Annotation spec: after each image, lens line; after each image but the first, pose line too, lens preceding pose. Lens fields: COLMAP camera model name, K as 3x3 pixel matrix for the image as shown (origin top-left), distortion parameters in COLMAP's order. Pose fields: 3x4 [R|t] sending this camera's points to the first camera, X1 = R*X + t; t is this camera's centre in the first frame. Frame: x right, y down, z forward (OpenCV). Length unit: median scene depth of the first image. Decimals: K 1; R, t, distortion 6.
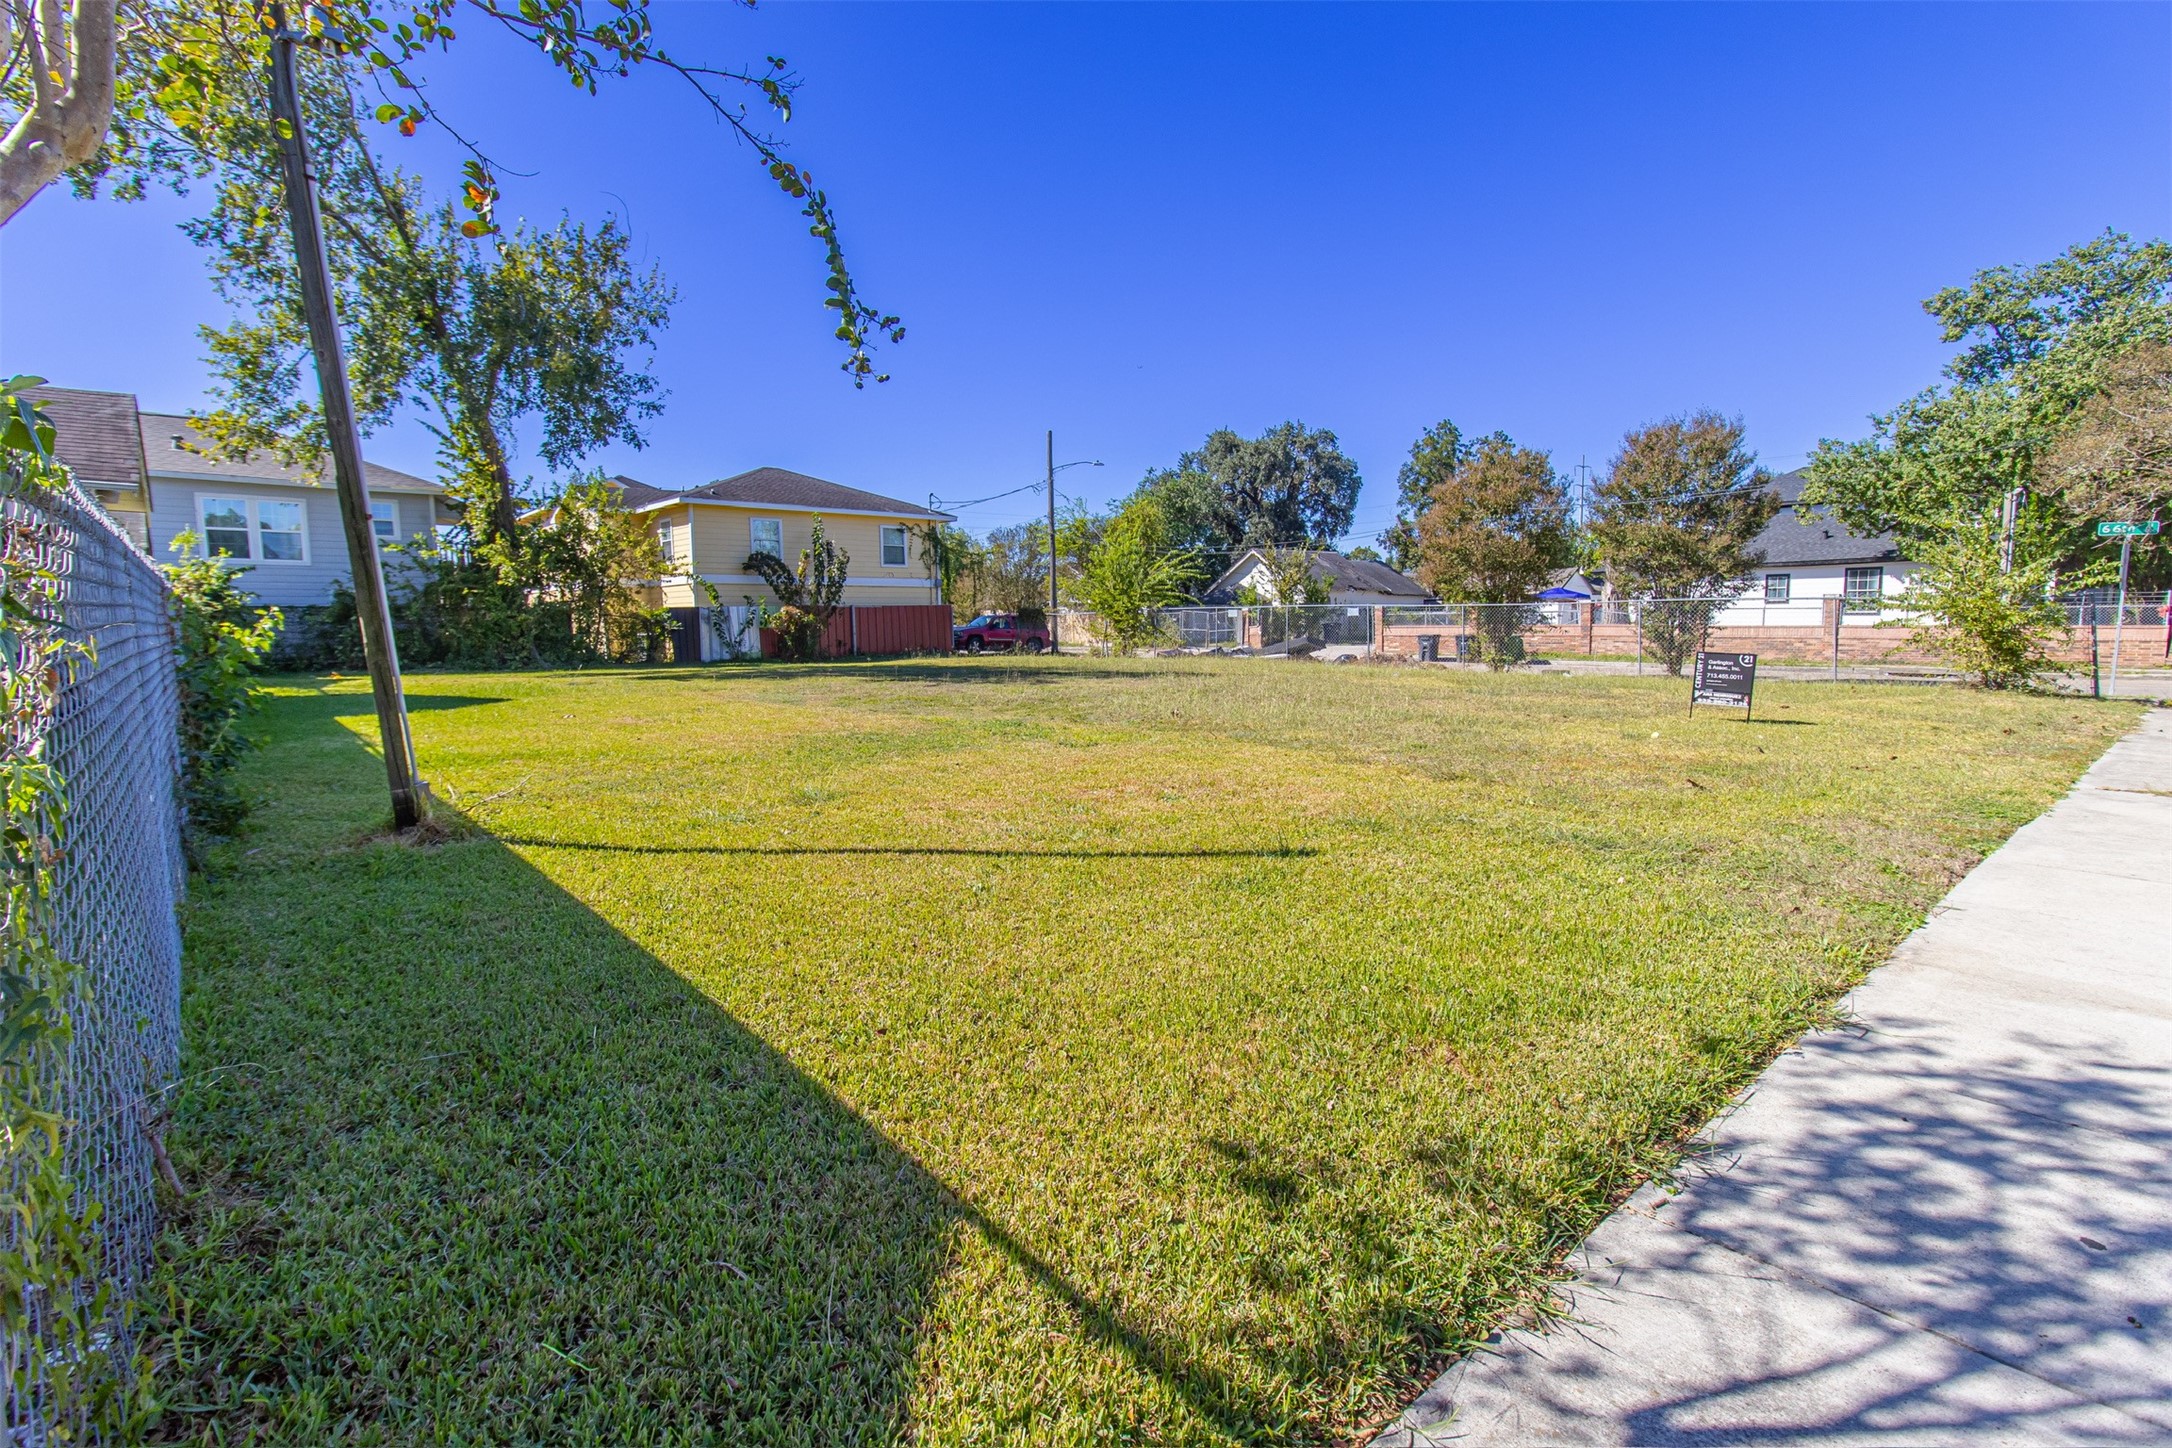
lens RADIAL K [[991.0, 0, 1086.0], [0, 991.0, 724.0], [0, 0, 1]] dist [-0.001700, -0.000002]
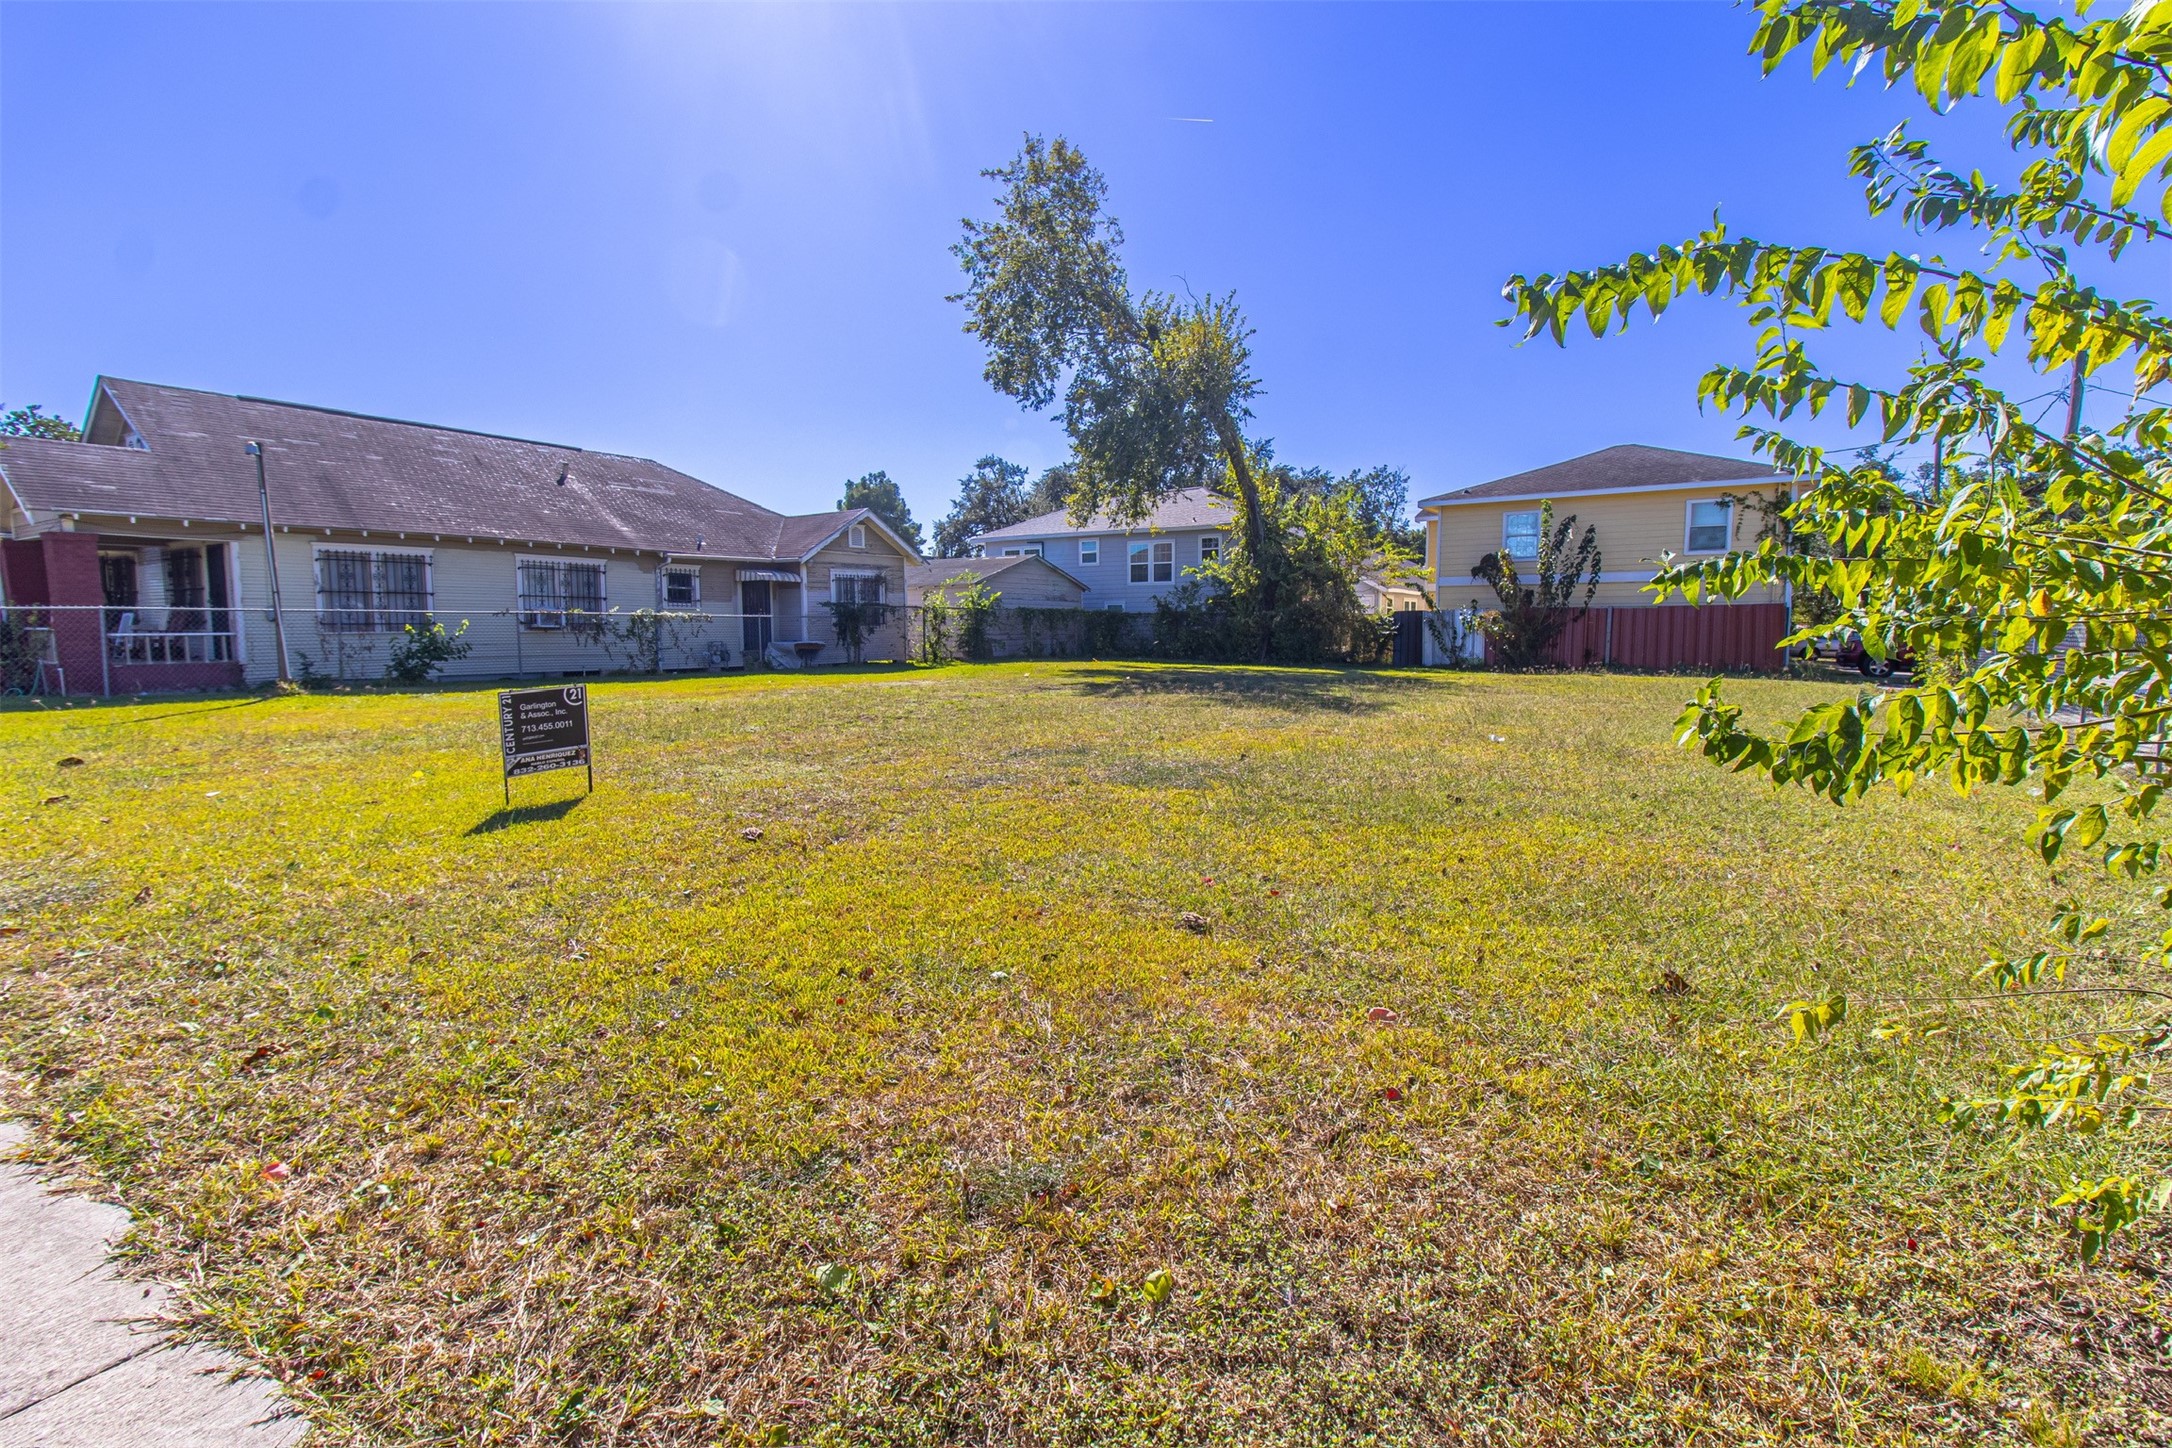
lens RADIAL K [[991.0, 0, 1086.0], [0, 991.0, 724.0], [0, 0, 1]] dist [-0.001700, -0.000002]
pose [[0.244362, 0.101385, -0.964369, 0.461934], [-0.106045, 0.991348, 0.077350, -0.043115], [0.963868, 0.083366, 0.252999, 0.402022]]
